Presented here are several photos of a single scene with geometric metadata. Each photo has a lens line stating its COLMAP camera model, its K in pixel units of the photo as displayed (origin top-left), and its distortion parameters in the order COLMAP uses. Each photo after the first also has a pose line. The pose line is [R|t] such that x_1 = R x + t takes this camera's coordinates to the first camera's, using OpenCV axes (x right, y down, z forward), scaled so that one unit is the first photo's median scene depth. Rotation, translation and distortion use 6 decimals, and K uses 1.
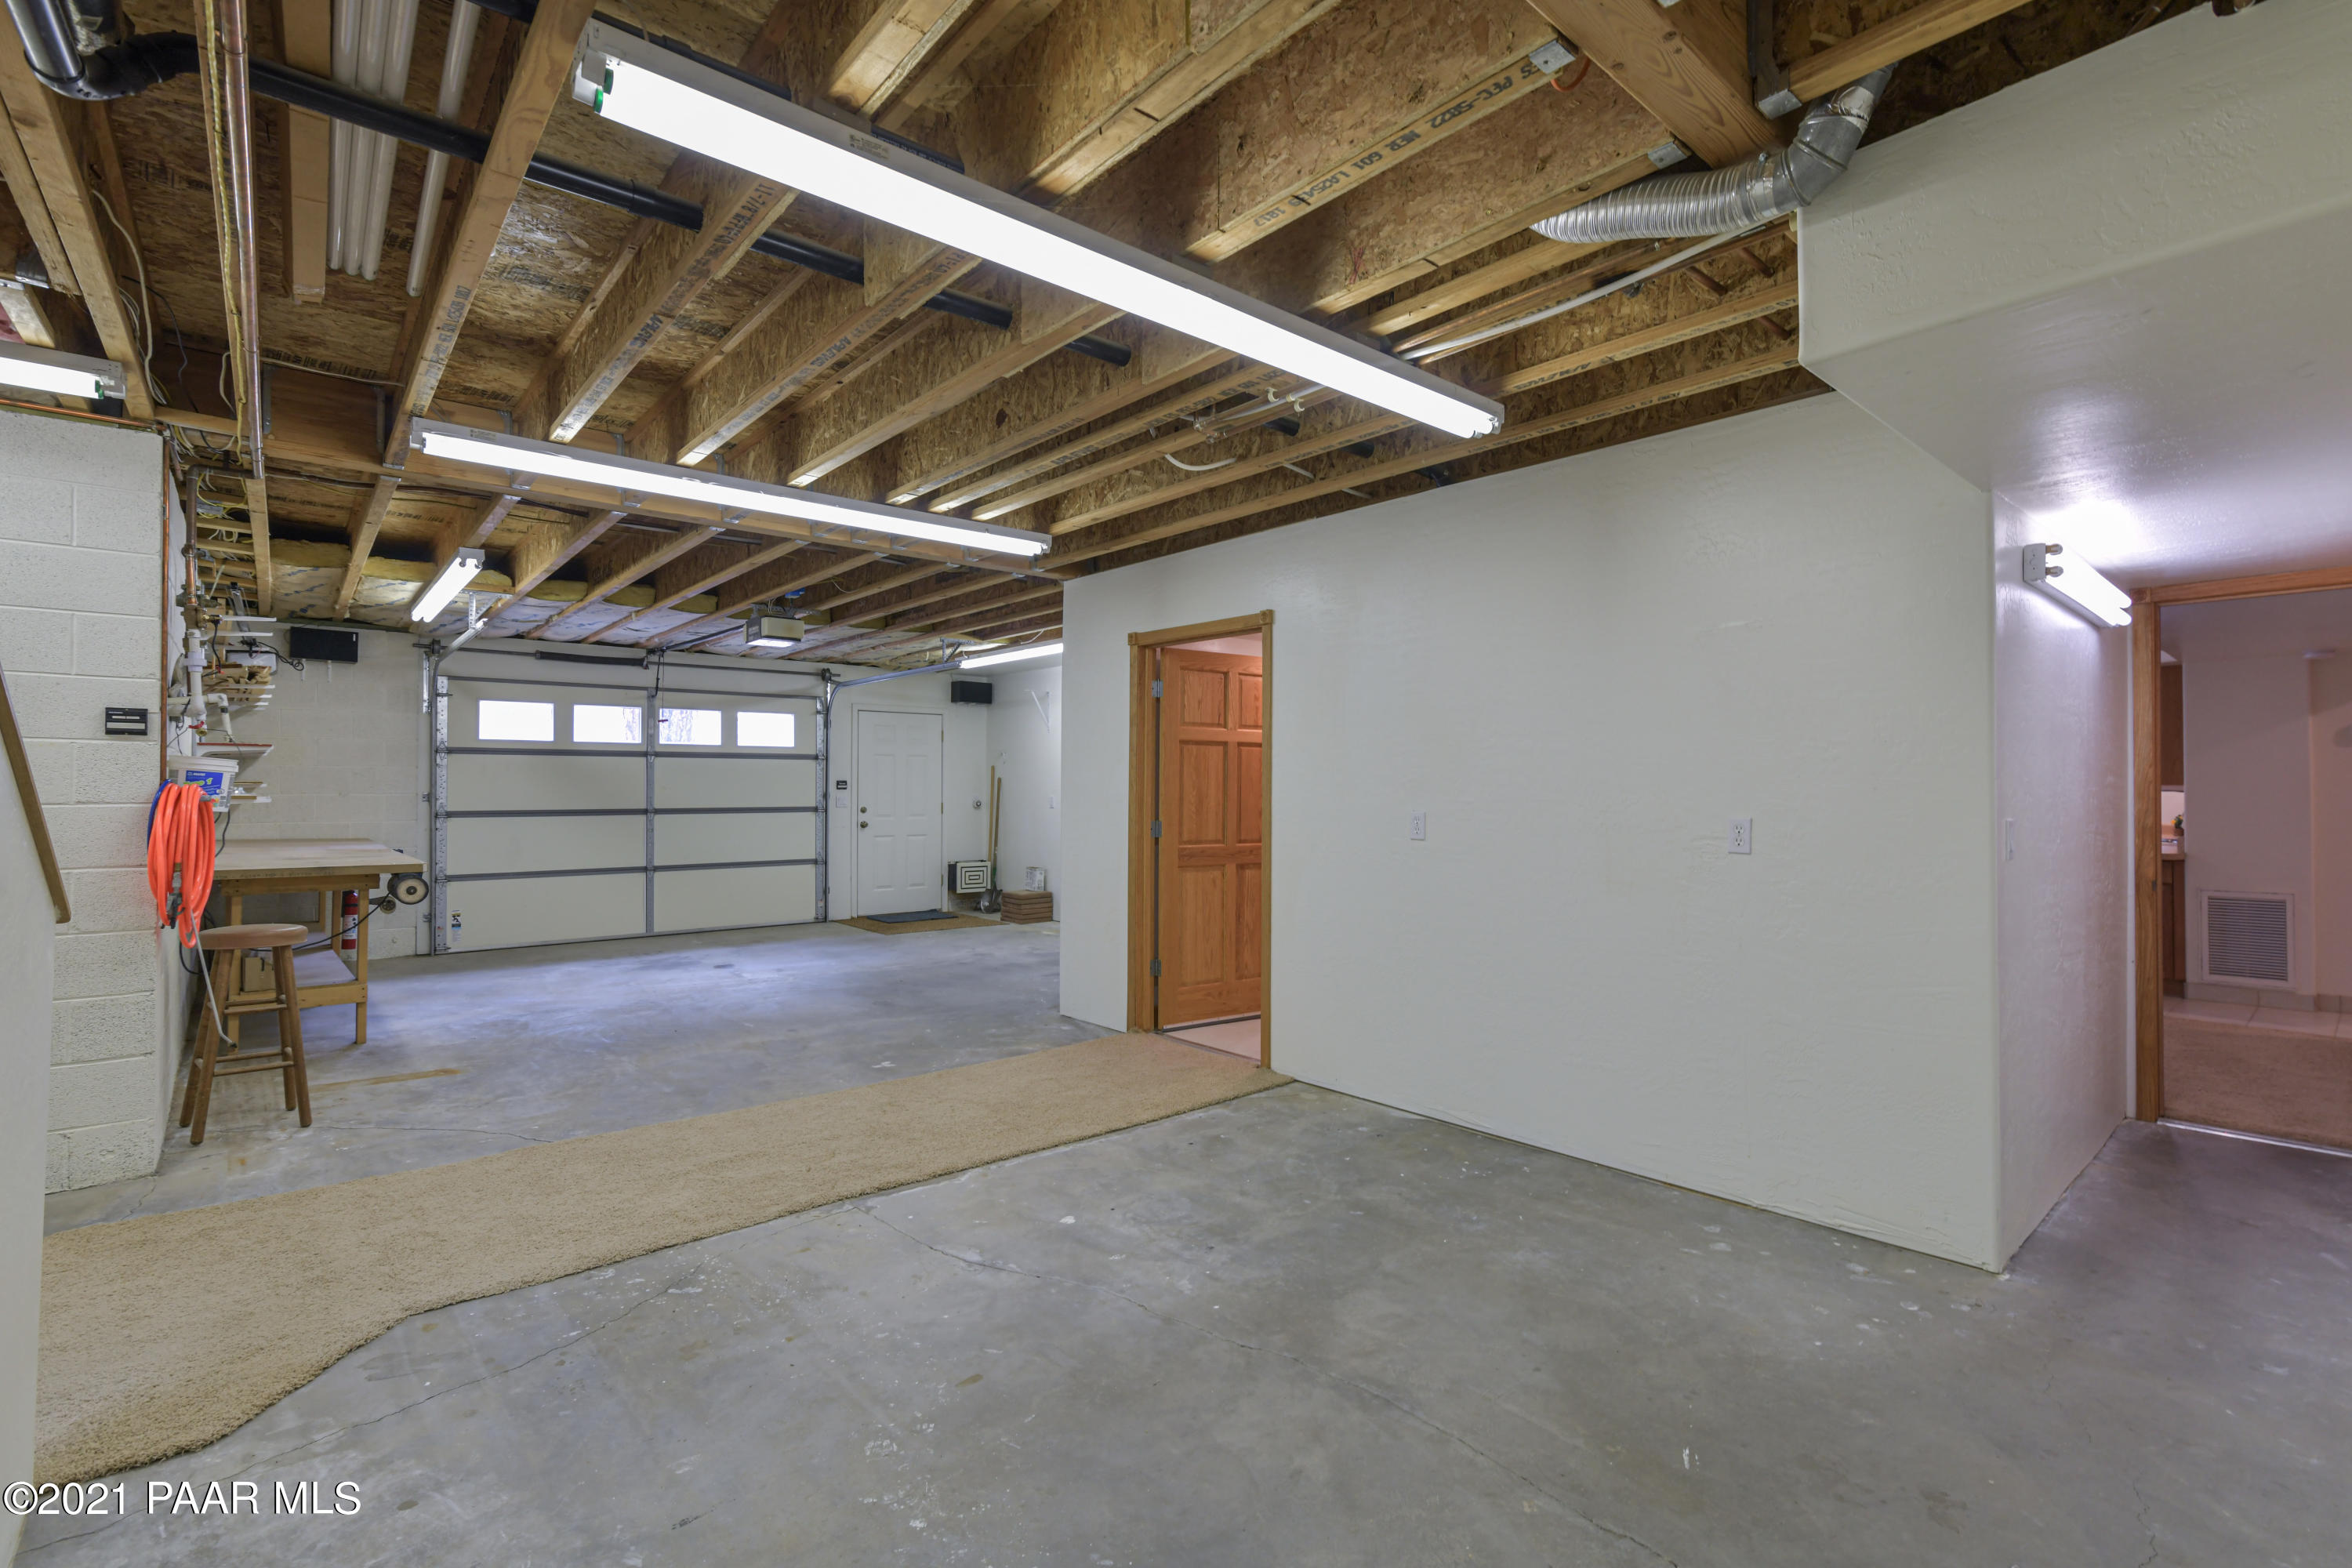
lens RADIAL K [[1063.7, 0, 1184.2], [0, 1063.7, 778.1], [0, 0, 1]] dist [-0.007788, 0.000010]
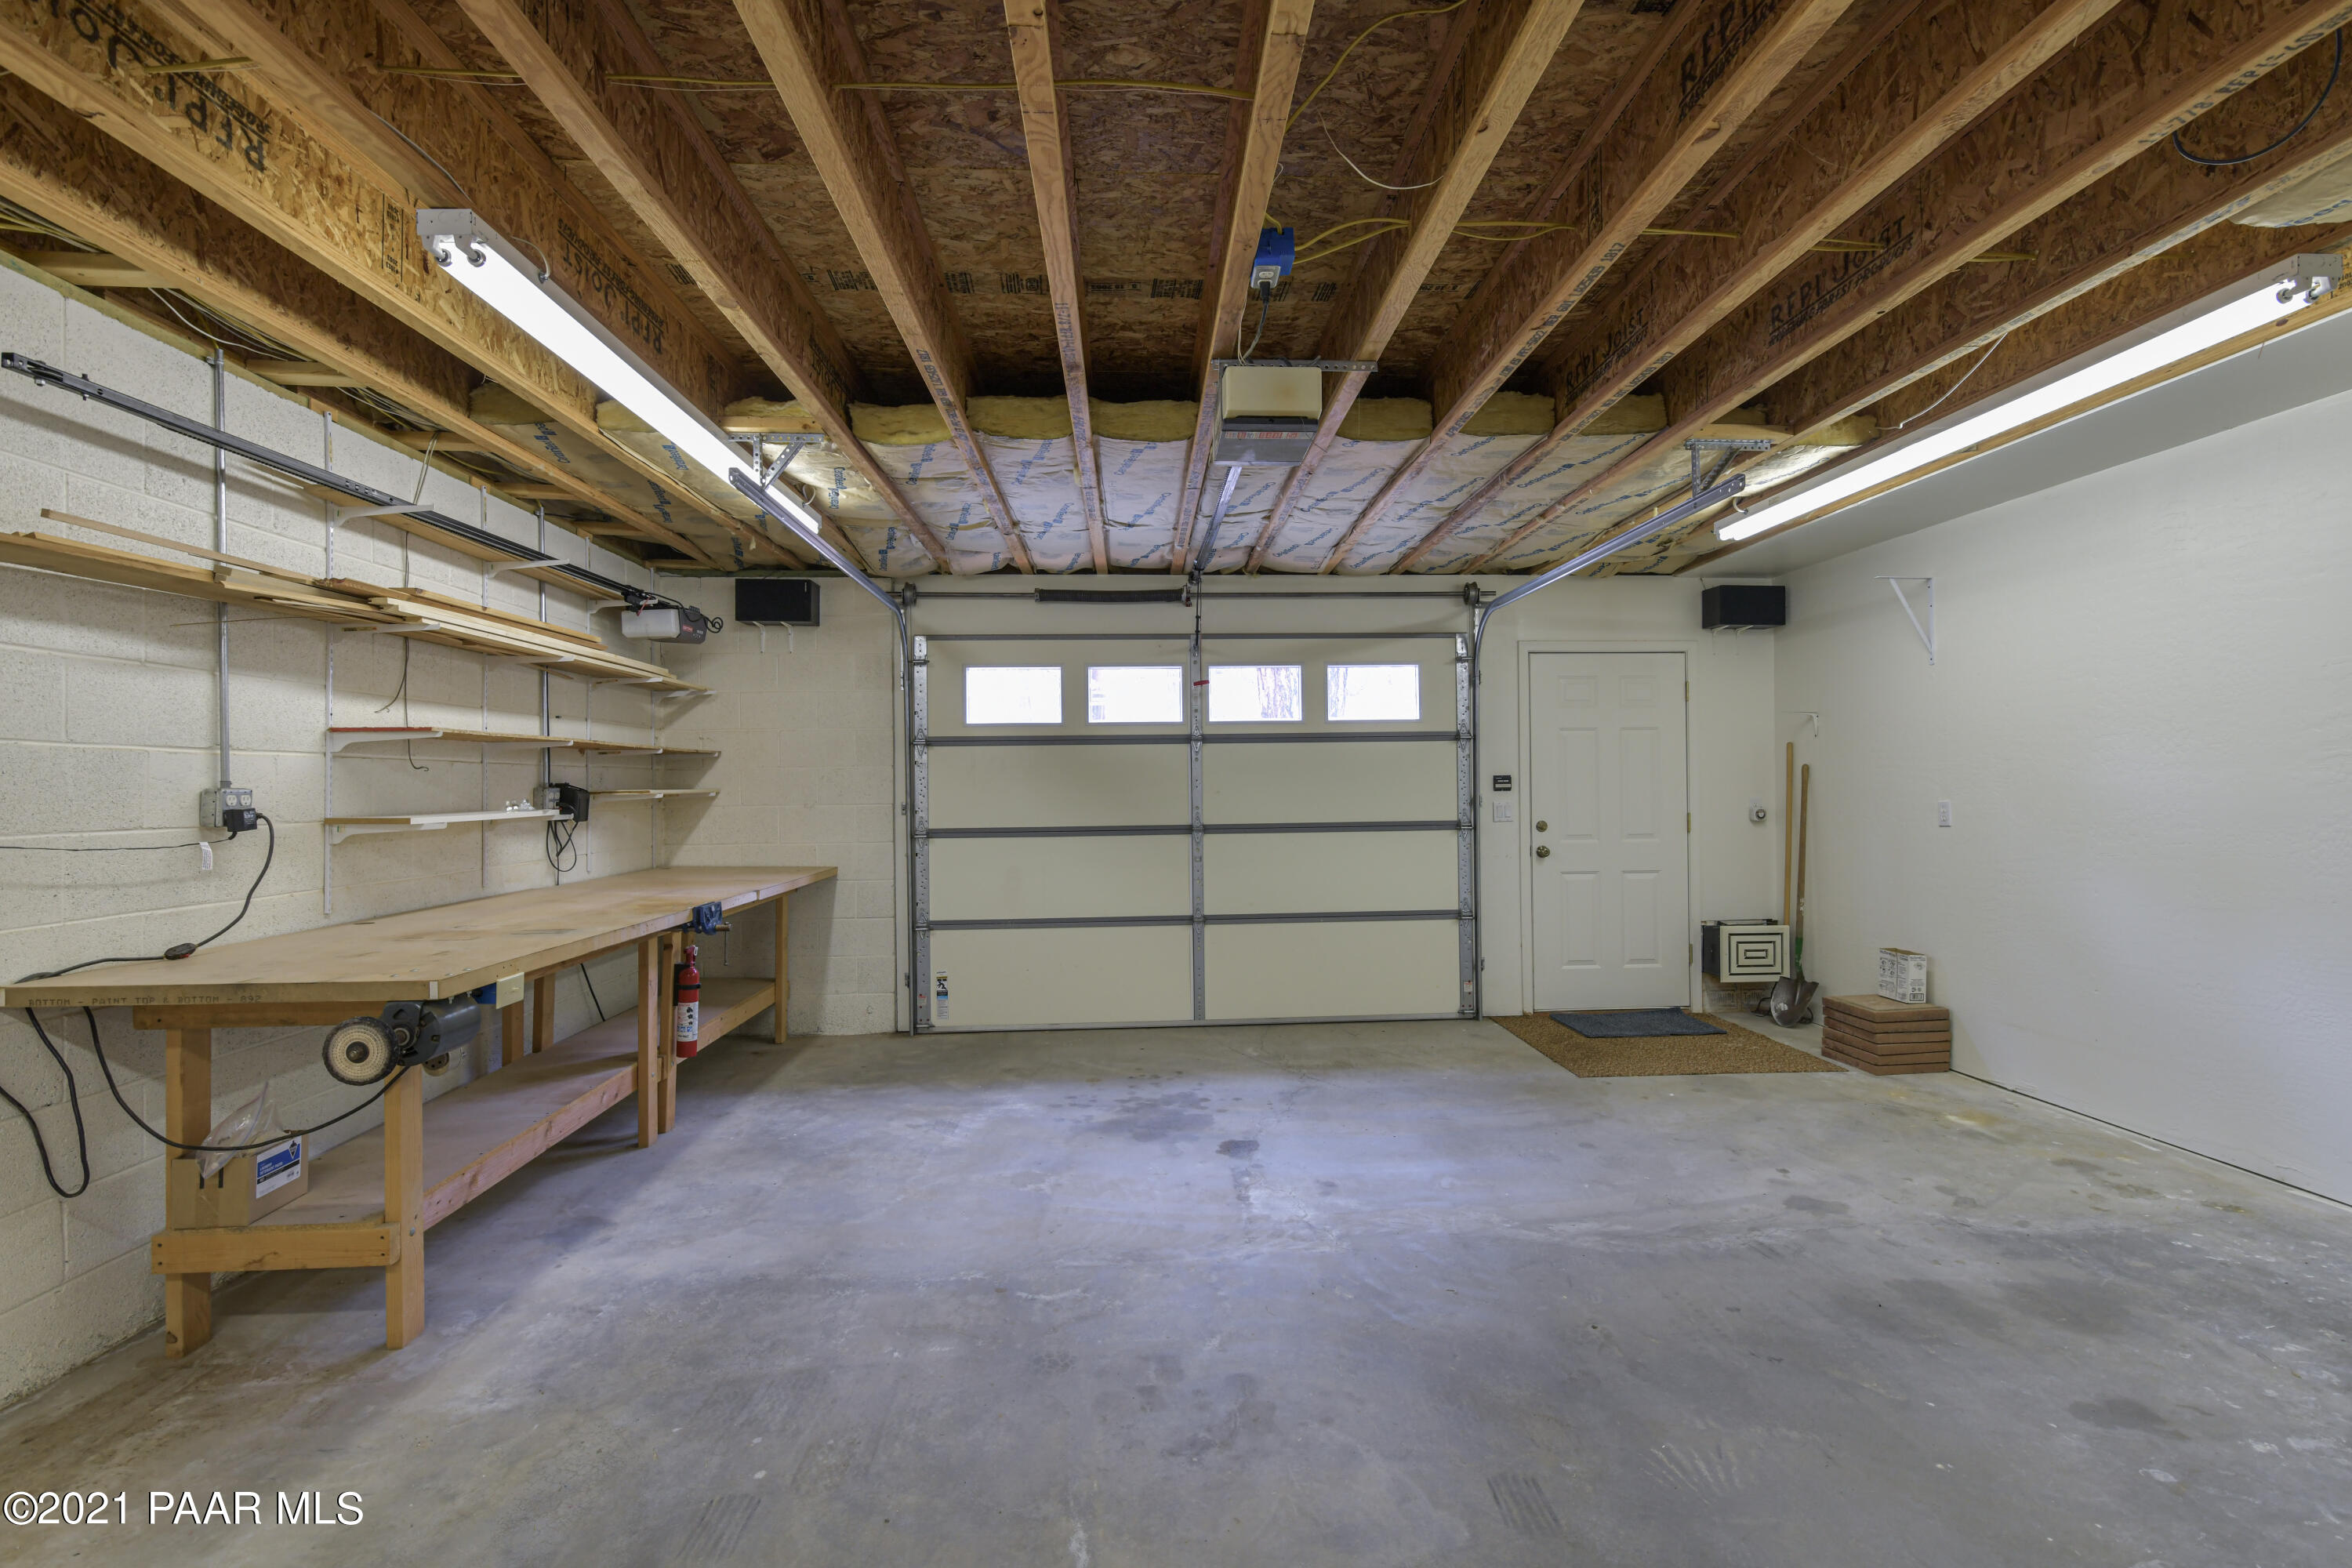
lens RADIAL K [[1063.7, 0, 1188.9], [0, 1063.7, 777.9], [0, 0, 1]] dist [-0.007788, 0.000010]
pose [[0.793572, -0.015311, -0.608283, -0.107444], [0.017974, 0.999837, -0.001718, 0.001659], [0.608211, -0.009570, 0.793718, 0.444859]]
